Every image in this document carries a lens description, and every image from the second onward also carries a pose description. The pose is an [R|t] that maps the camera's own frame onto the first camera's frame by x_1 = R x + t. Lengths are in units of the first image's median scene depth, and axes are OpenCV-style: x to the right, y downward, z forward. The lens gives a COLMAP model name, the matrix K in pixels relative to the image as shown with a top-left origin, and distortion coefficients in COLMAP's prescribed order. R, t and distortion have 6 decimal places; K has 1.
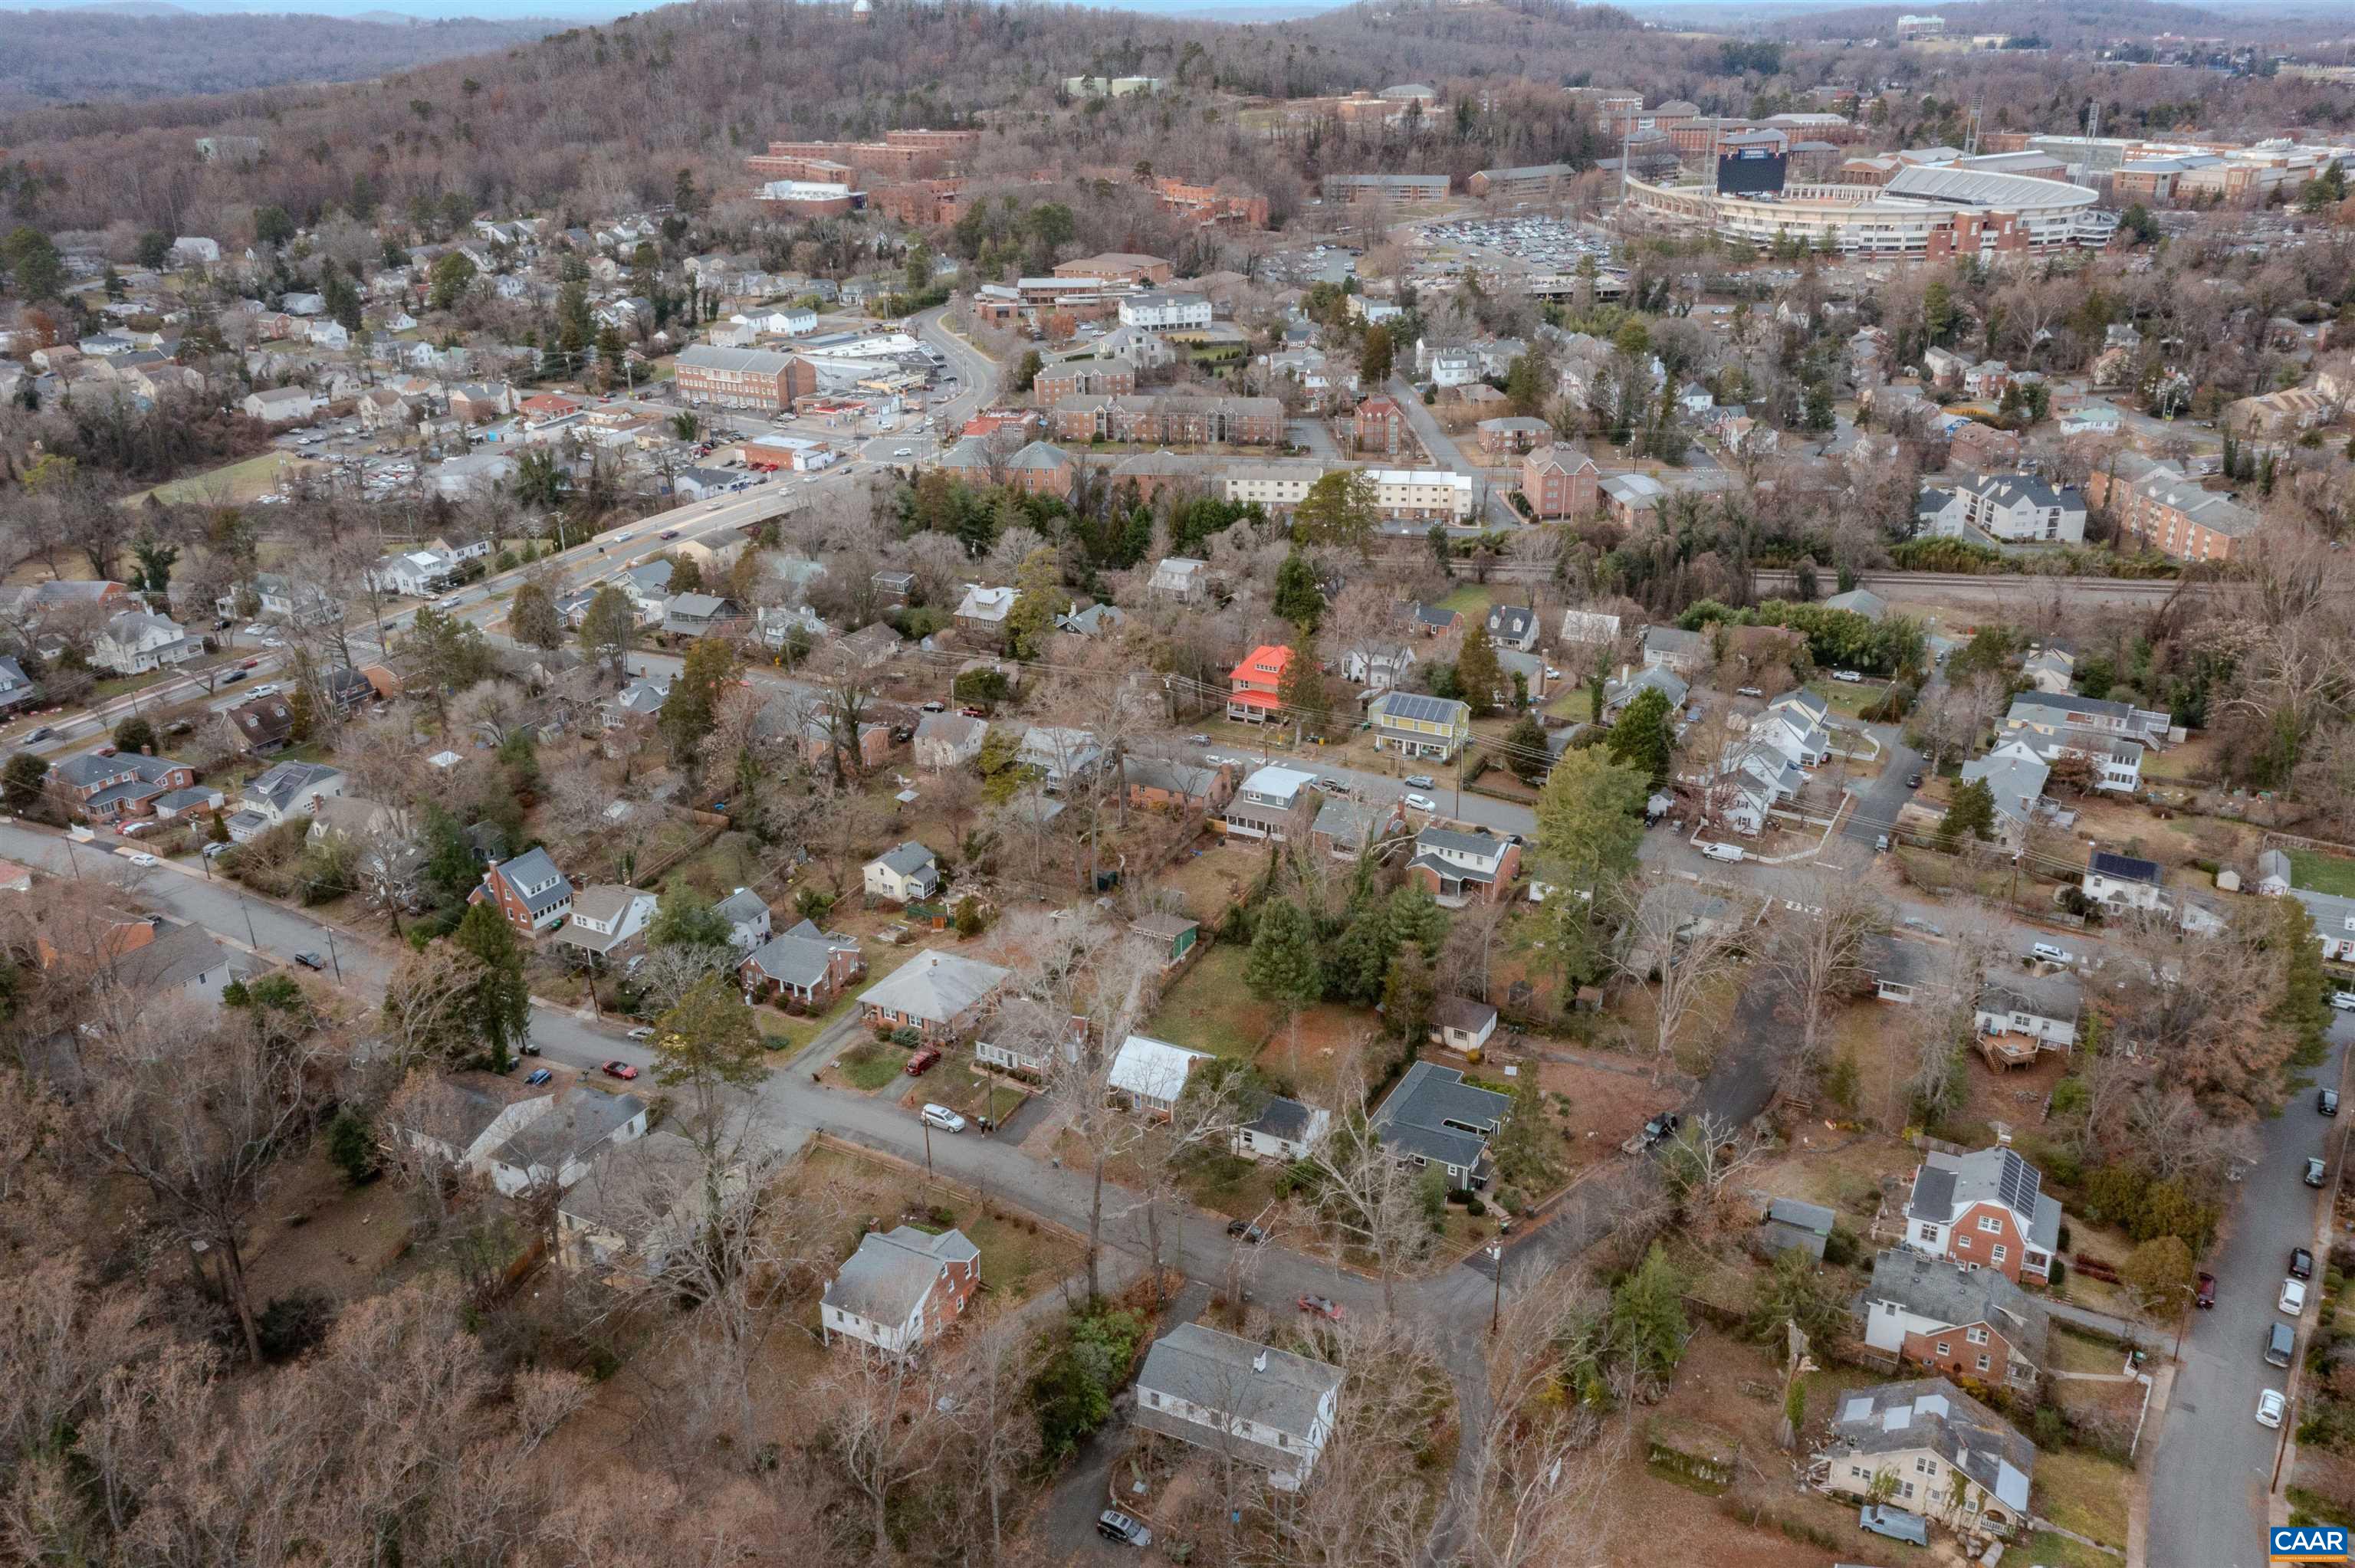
lens RADIAL K [[1882.3, 0, 1180.8], [0, 1882.3, 787.2], [0, 0, 1]] dist [0.004110, 0.008655]
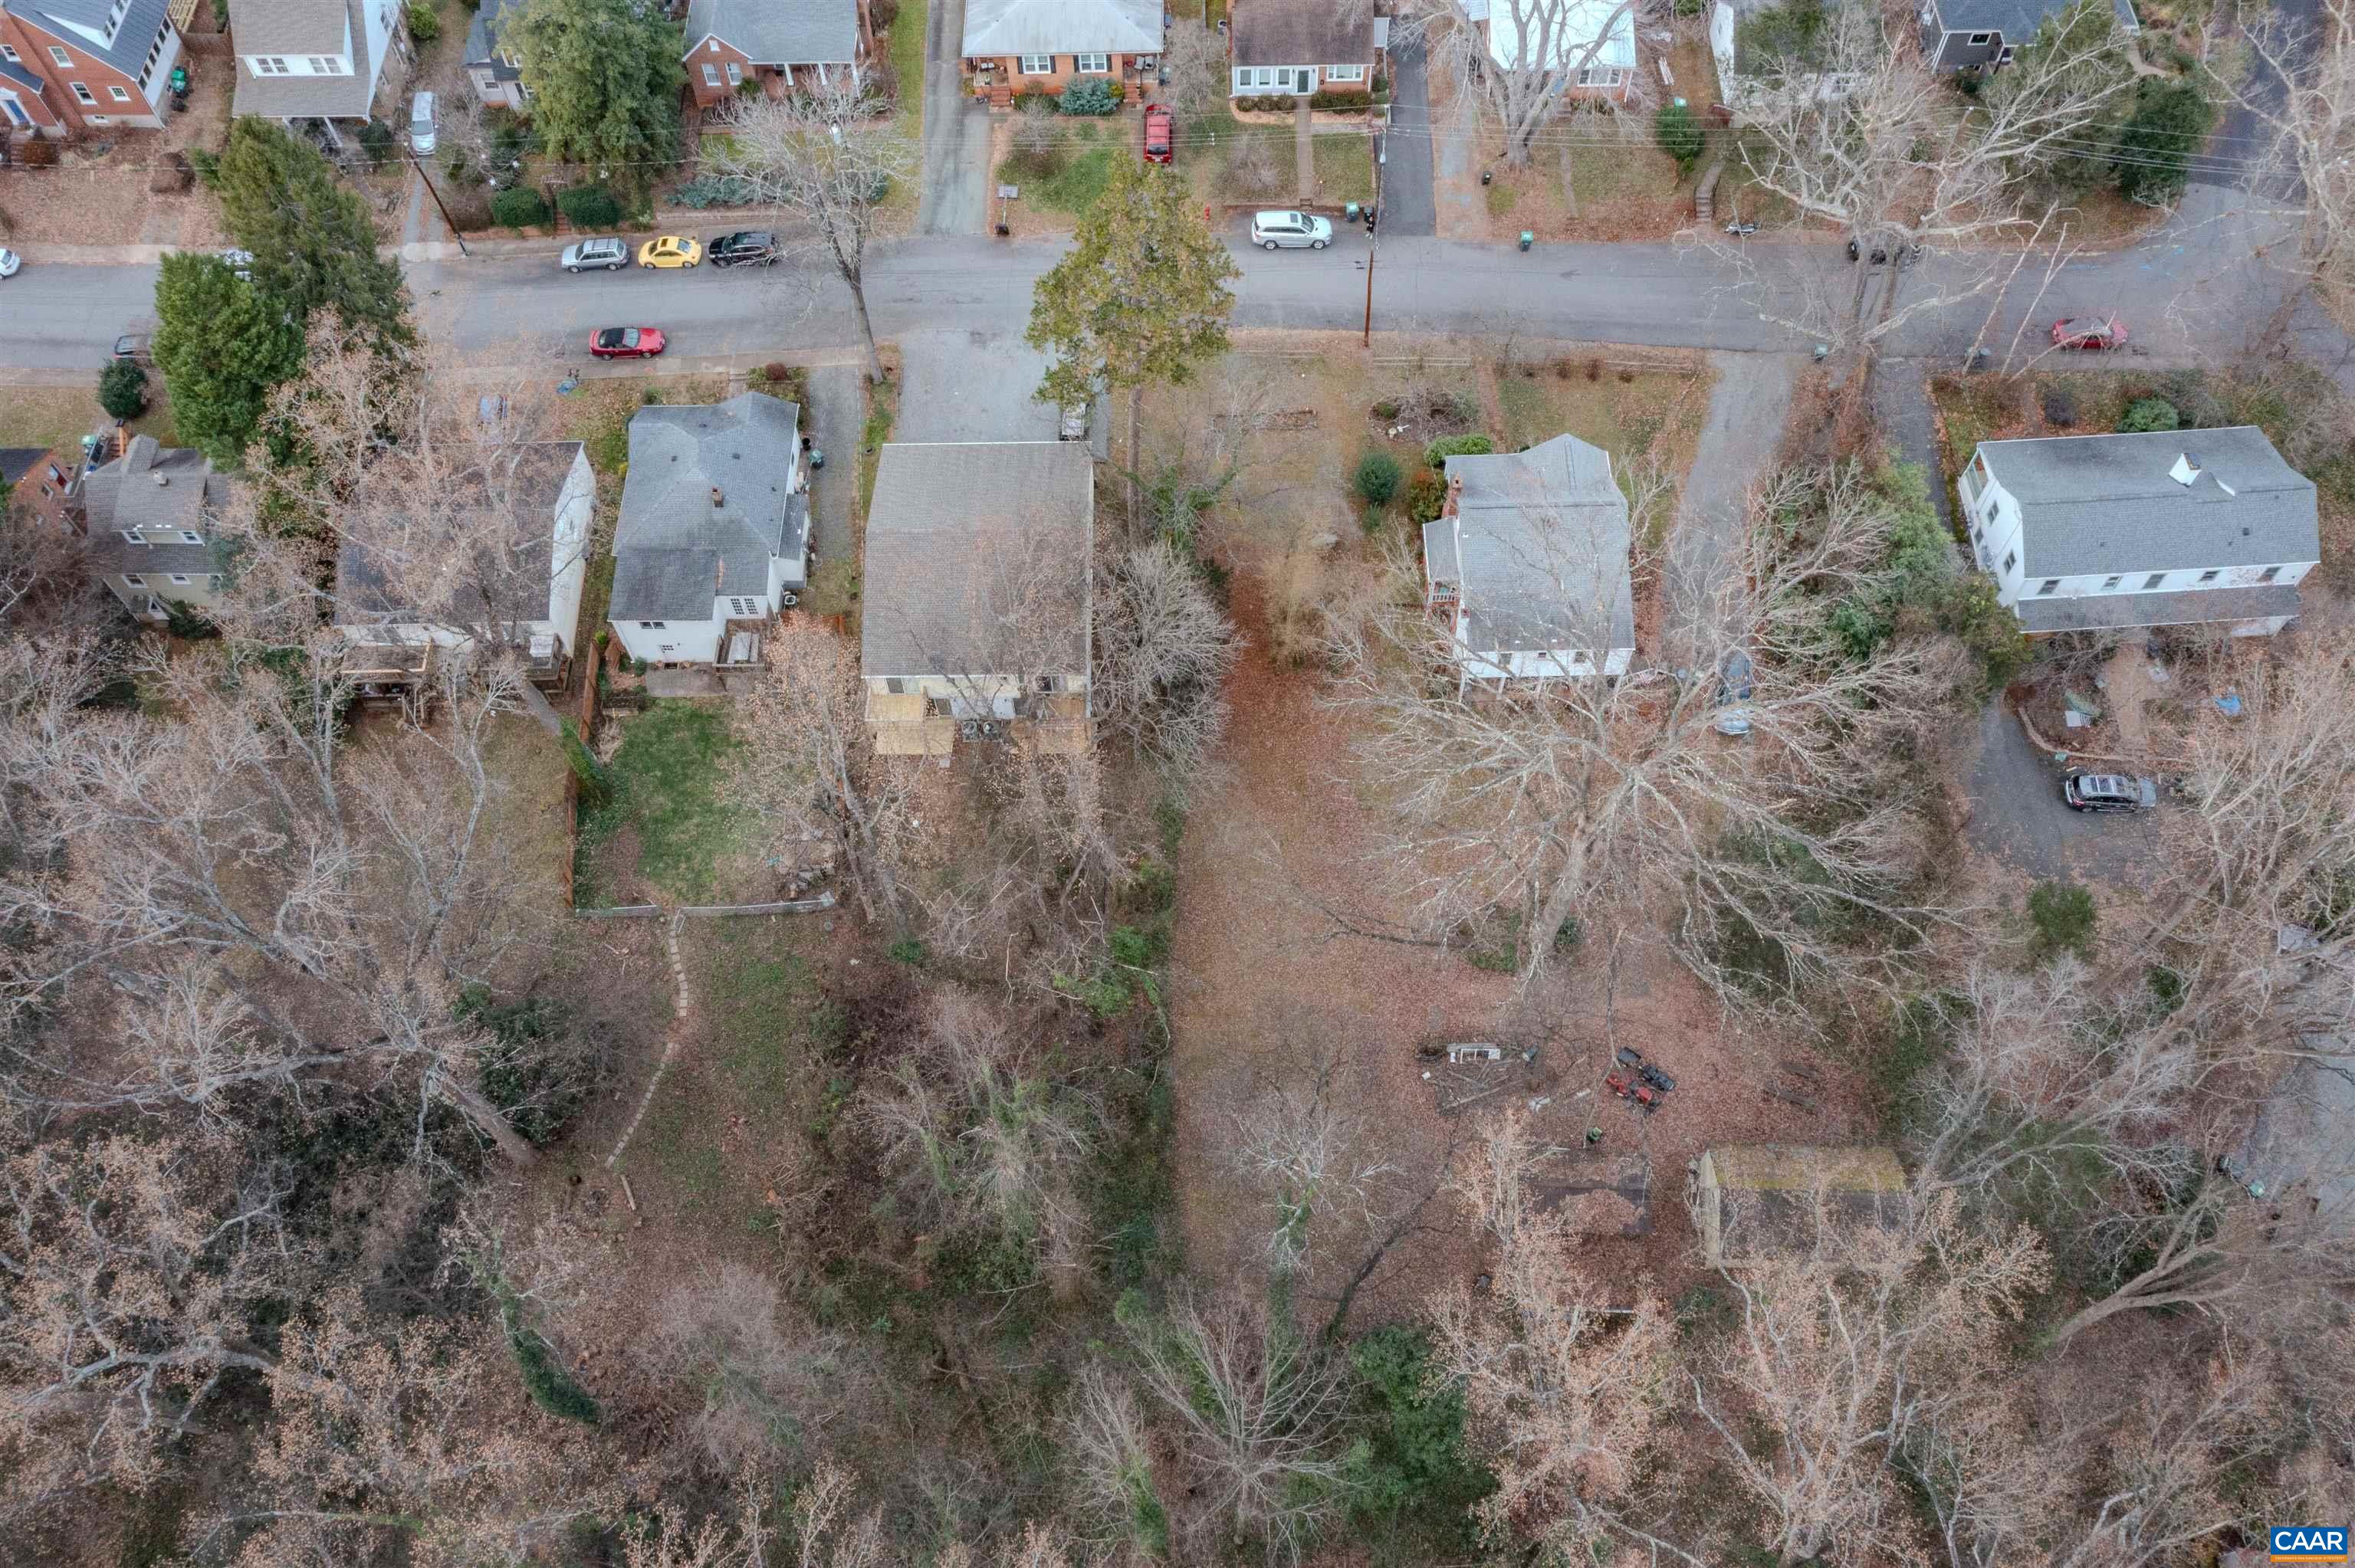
lens RADIAL K [[1882.3, 0, 1179.7], [0, 1882.3, 777.1], [0, 0, 1]] dist [0.004110, 0.008655]
pose [[0.878058, -0.418324, 0.232421, -0.185912], [0.193772, 0.754866, 0.626601, -0.032173], [-0.437569, -0.505155, 0.743876, 0.265366]]
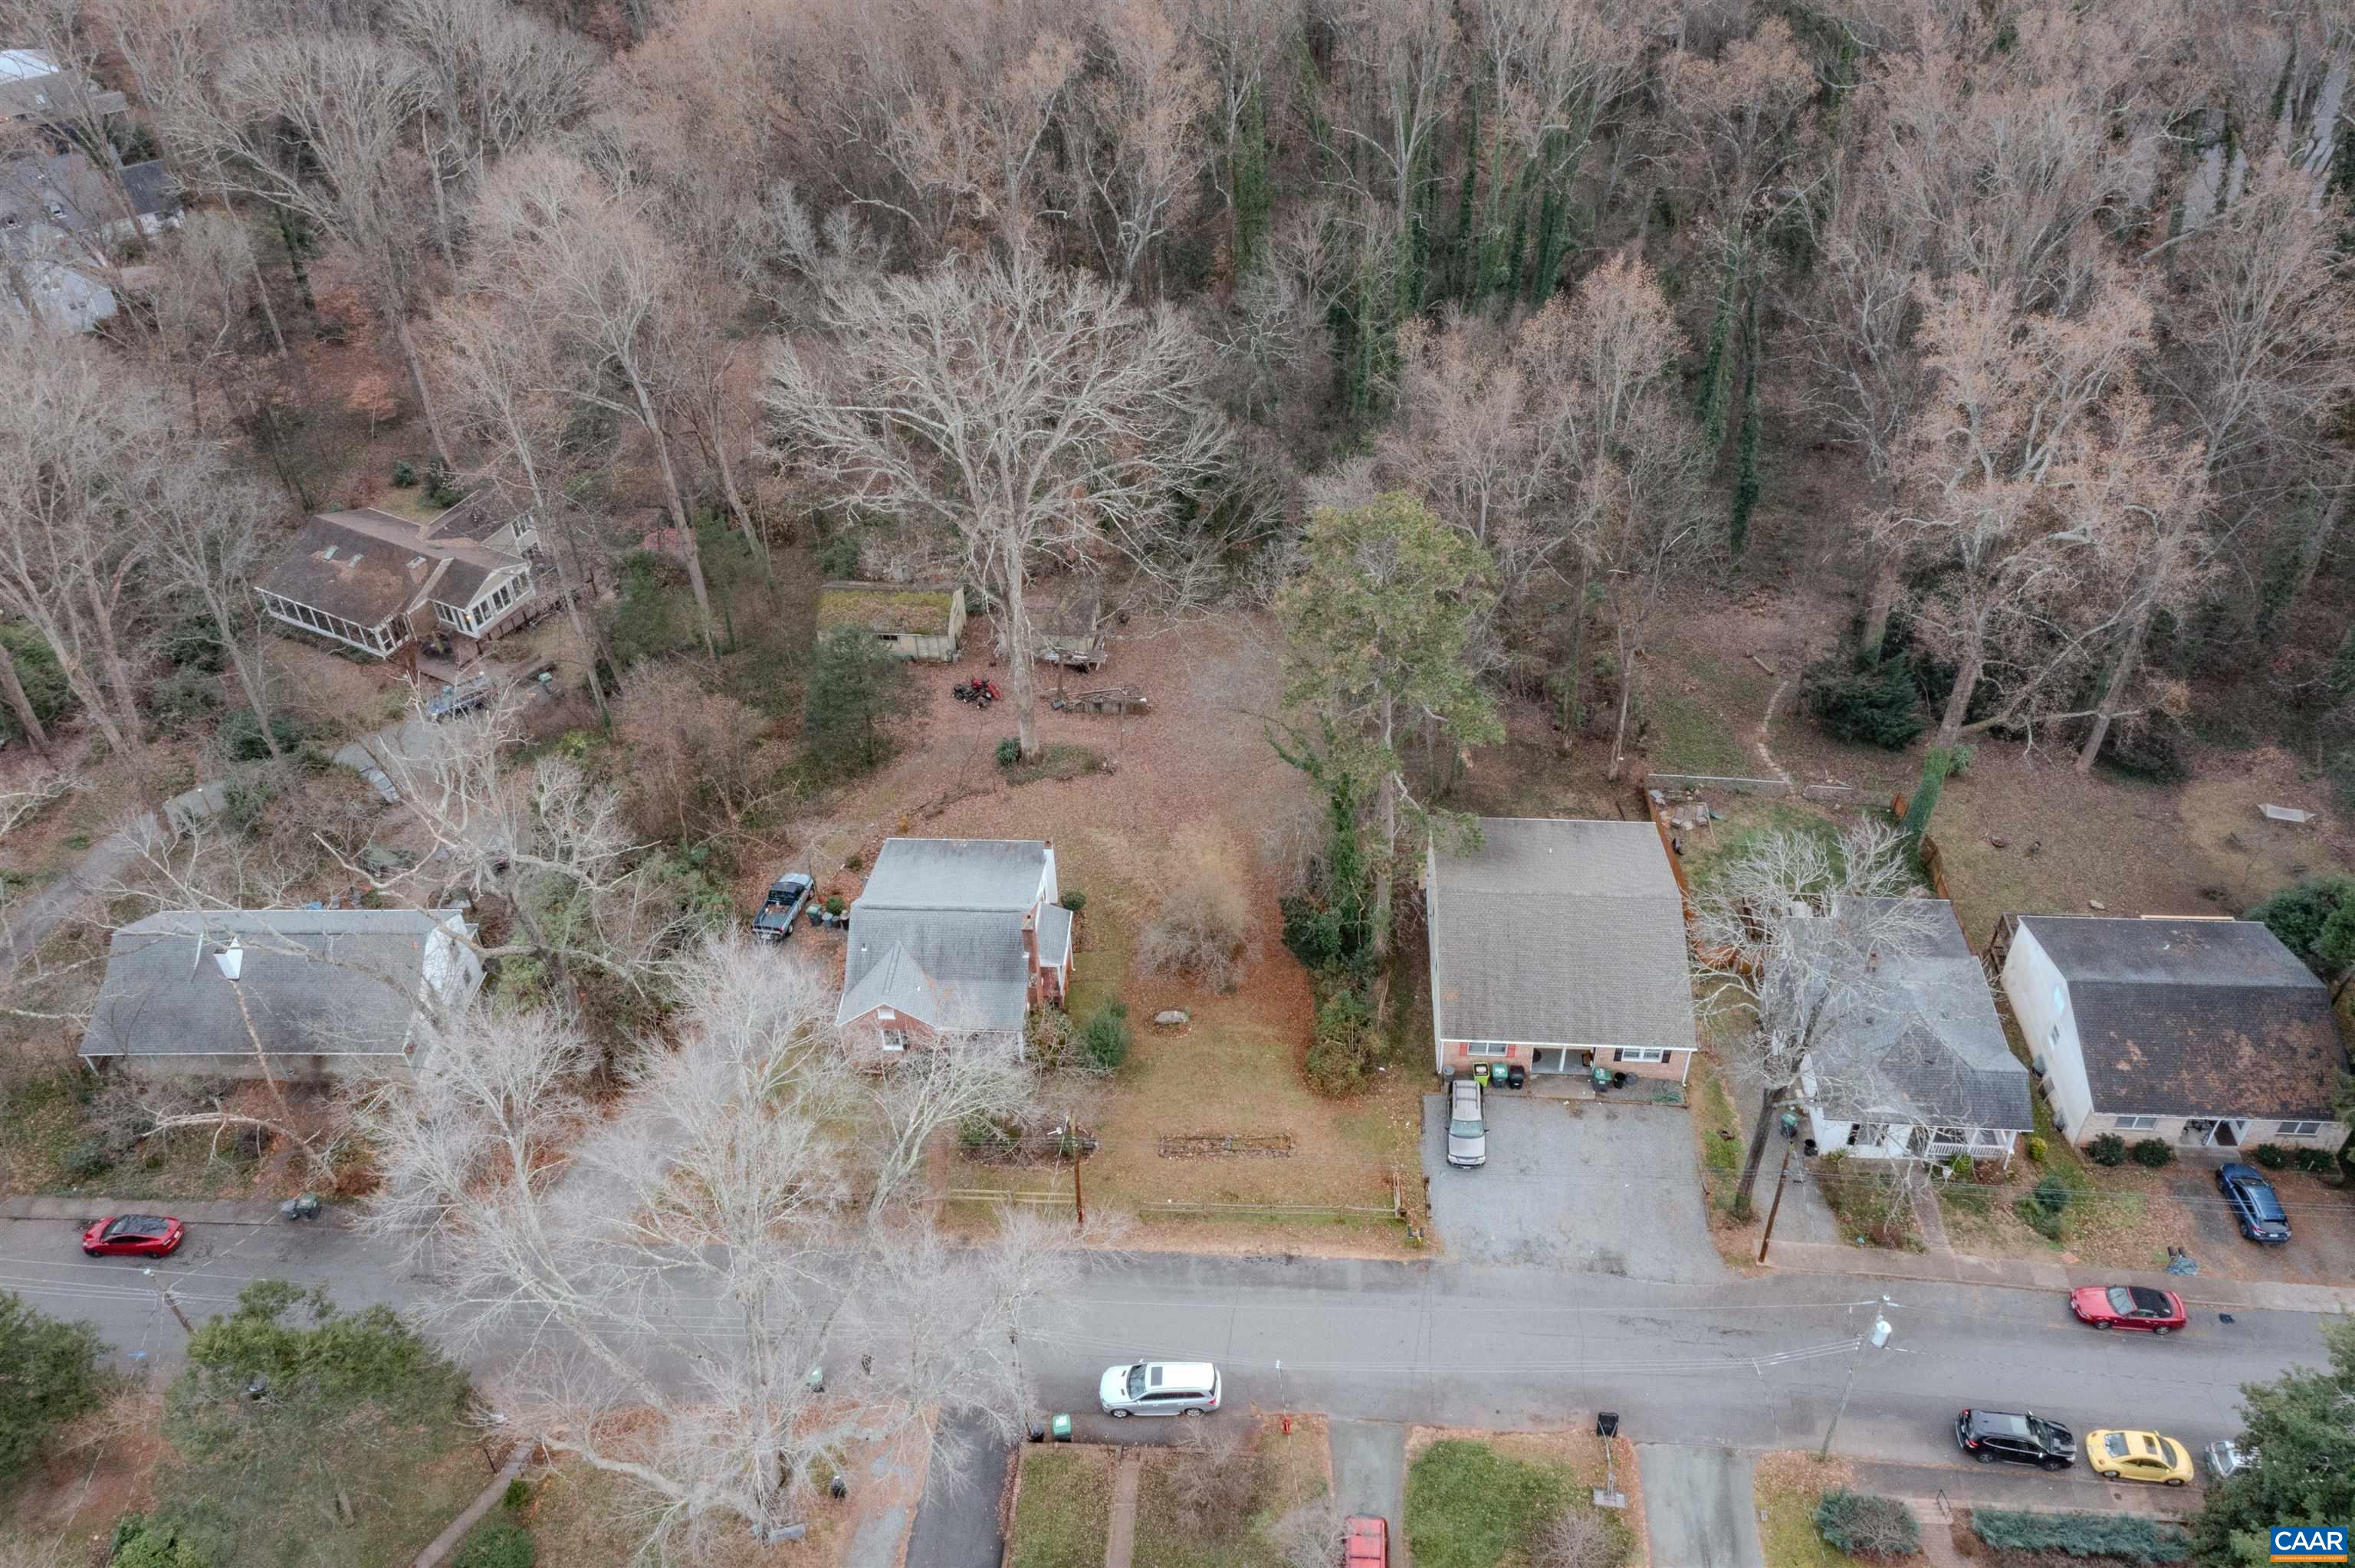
lens RADIAL K [[1882.3, 0, 1173.9], [0, 1882.3, 777.3], [0, 0, 1]] dist [0.004110, 0.008655]
pose [[-0.909382, 0.302549, -0.285463, -0.030347], [-0.122940, 0.460122, 0.879303, -0.109729], [0.397380, 0.834716, -0.381232, 0.543351]]
